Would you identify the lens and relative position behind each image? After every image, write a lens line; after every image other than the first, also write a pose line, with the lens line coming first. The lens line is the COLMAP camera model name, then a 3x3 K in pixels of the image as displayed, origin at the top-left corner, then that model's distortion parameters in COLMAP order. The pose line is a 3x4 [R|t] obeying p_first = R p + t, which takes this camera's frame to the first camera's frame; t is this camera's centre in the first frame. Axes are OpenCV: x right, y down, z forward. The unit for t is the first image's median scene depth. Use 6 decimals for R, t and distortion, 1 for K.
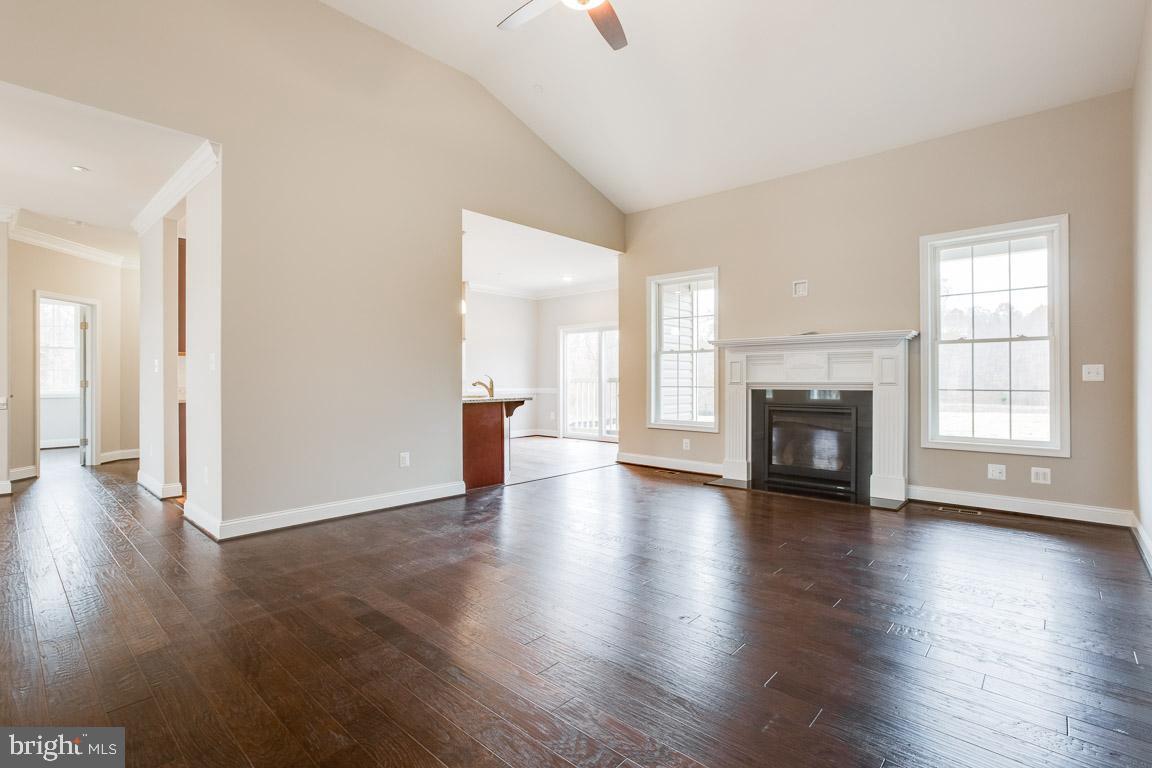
lens RADIAL K [[532.9, 0, 571.0], [0, 532.9, 373.1], [0, 0, 1]] dist [-0.025231, 0.014699]
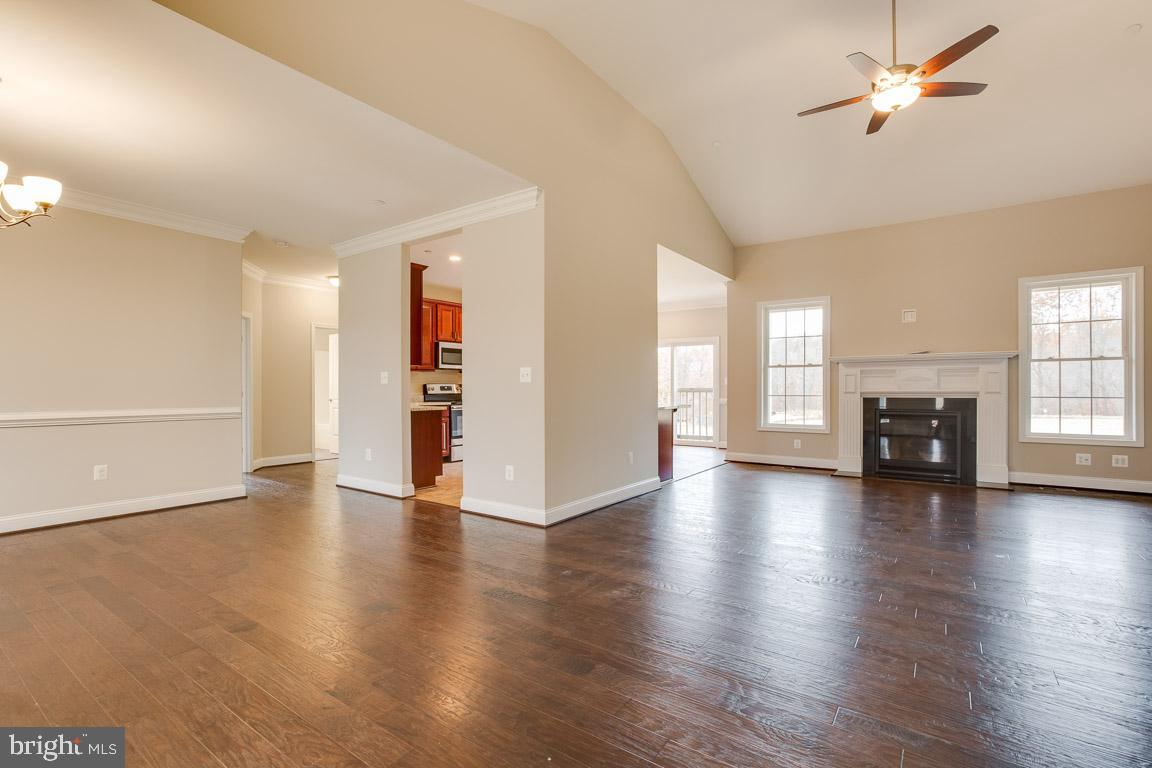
lens RADIAL K [[532.9, 0, 560.1], [0, 532.9, 390.1], [0, 0, 1]] dist [-0.025231, 0.014699]
pose [[0.993623, -0.001823, 0.112743, -0.500051], [0.000151, 0.999890, 0.014839, -0.004442], [-0.112757, -0.014727, 0.993513, -0.127105]]
